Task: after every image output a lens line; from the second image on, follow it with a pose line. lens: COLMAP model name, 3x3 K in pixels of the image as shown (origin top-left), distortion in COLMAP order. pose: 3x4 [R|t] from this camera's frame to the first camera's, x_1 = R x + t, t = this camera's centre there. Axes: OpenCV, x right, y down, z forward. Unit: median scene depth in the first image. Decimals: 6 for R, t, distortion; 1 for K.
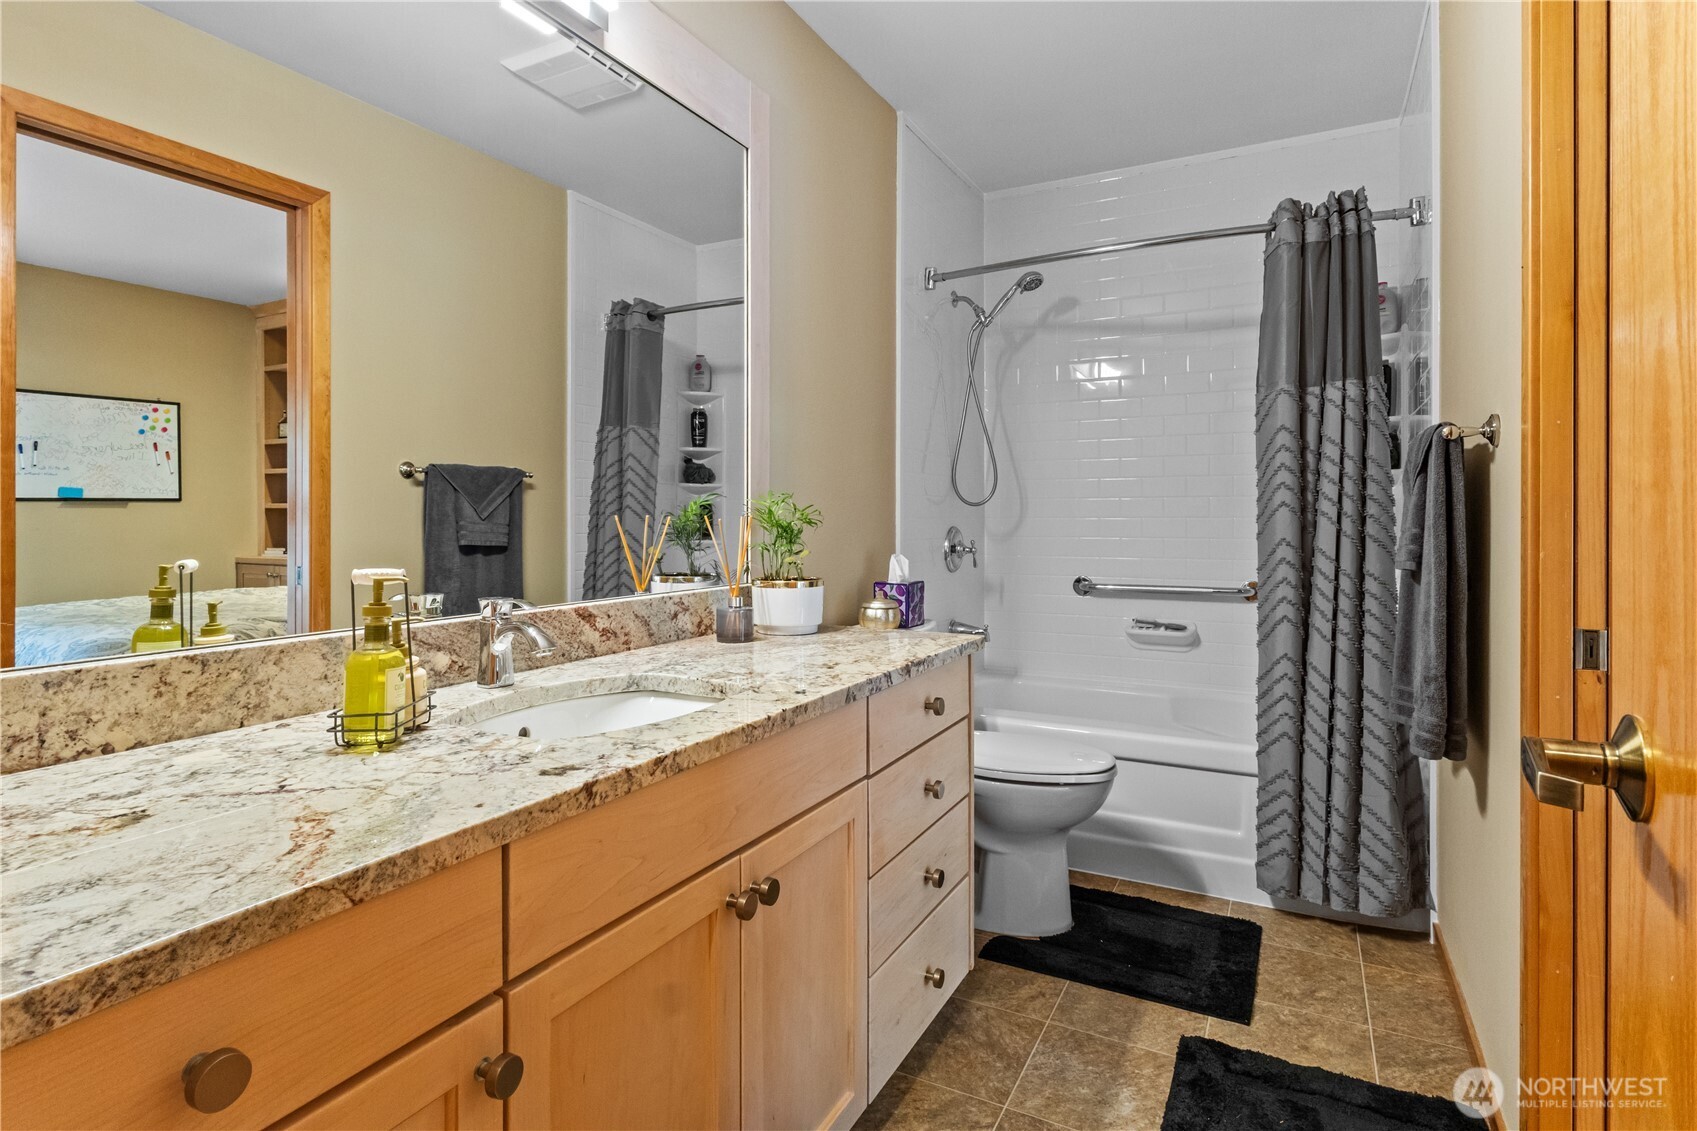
lens RADIAL K [[835.8, 0, 845.8], [0, 835.8, 542.0], [0, 0, 1]] dist [0.002998, -0.000068]
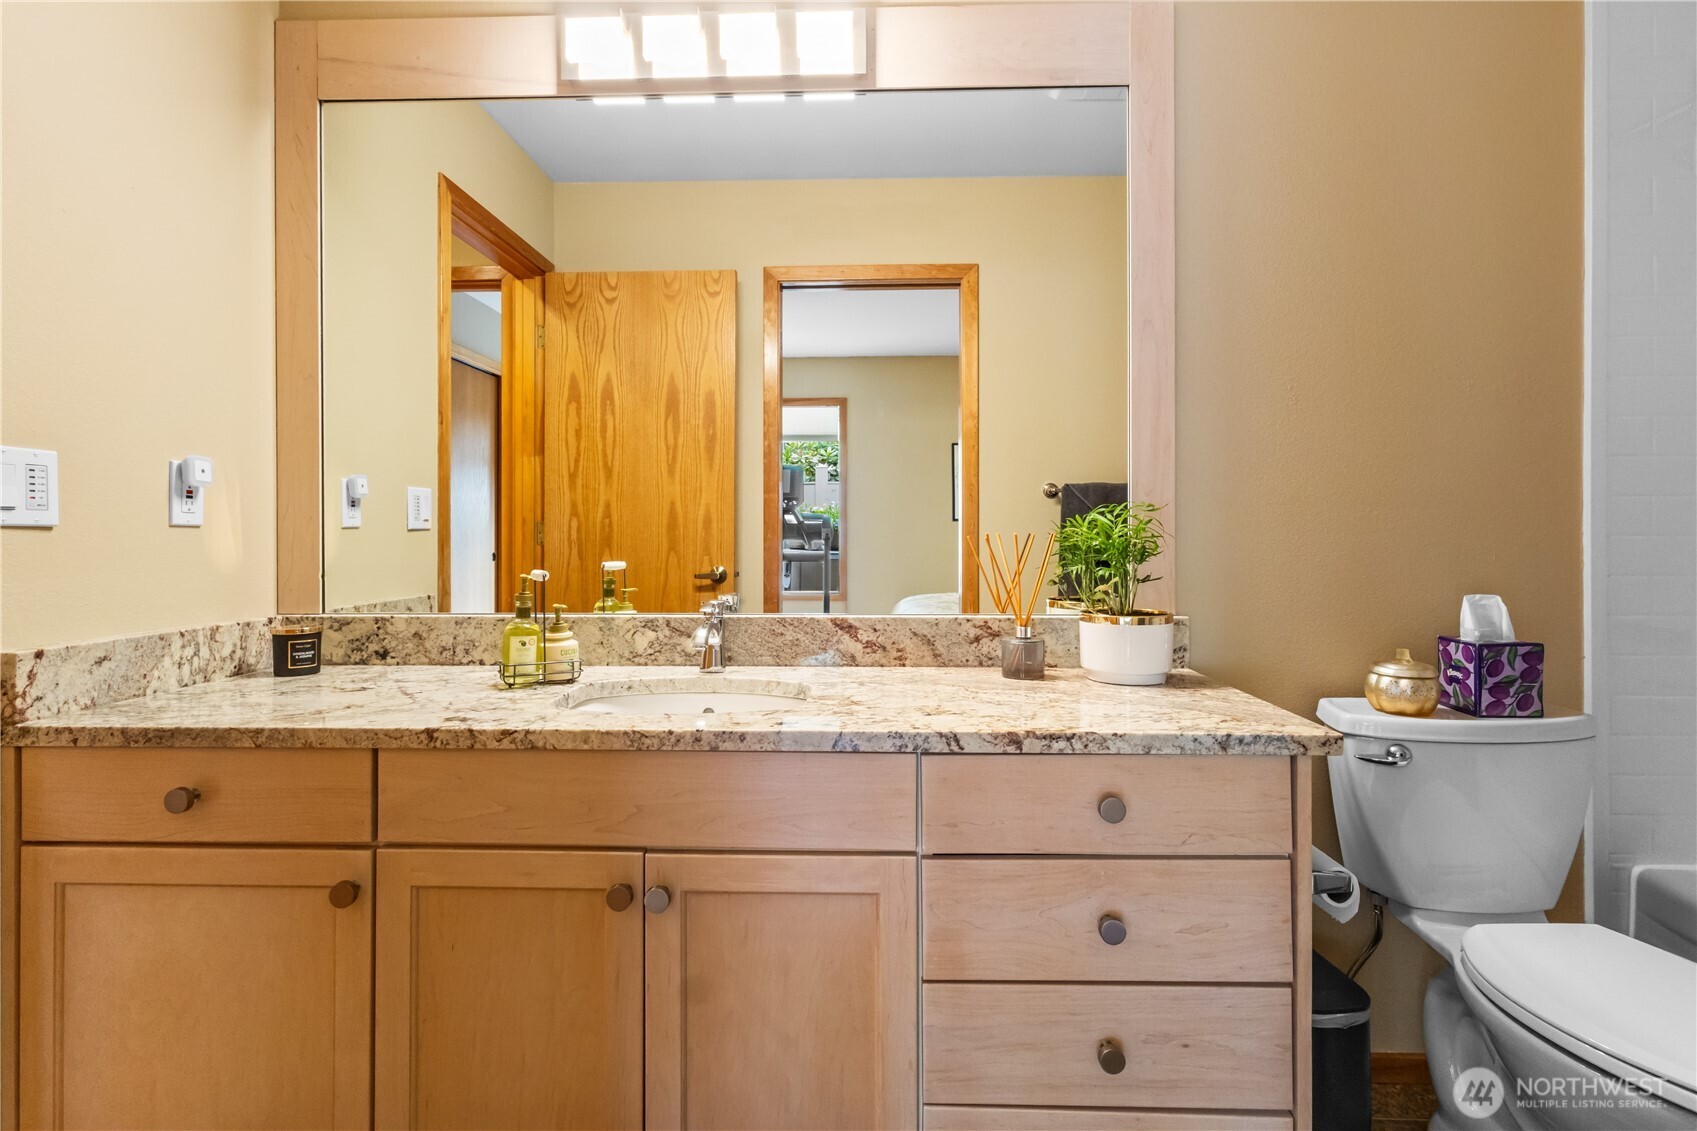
lens RADIAL K [[835.8, 0, 845.8], [0, 835.8, 542.0], [0, 0, 1]] dist [0.002998, -0.000068]
pose [[0.466254, 0.009937, -0.884595, 0.782310], [-0.024893, 0.999688, -0.001891, -0.022614], [0.884300, 0.022902, 0.466356, 0.605151]]
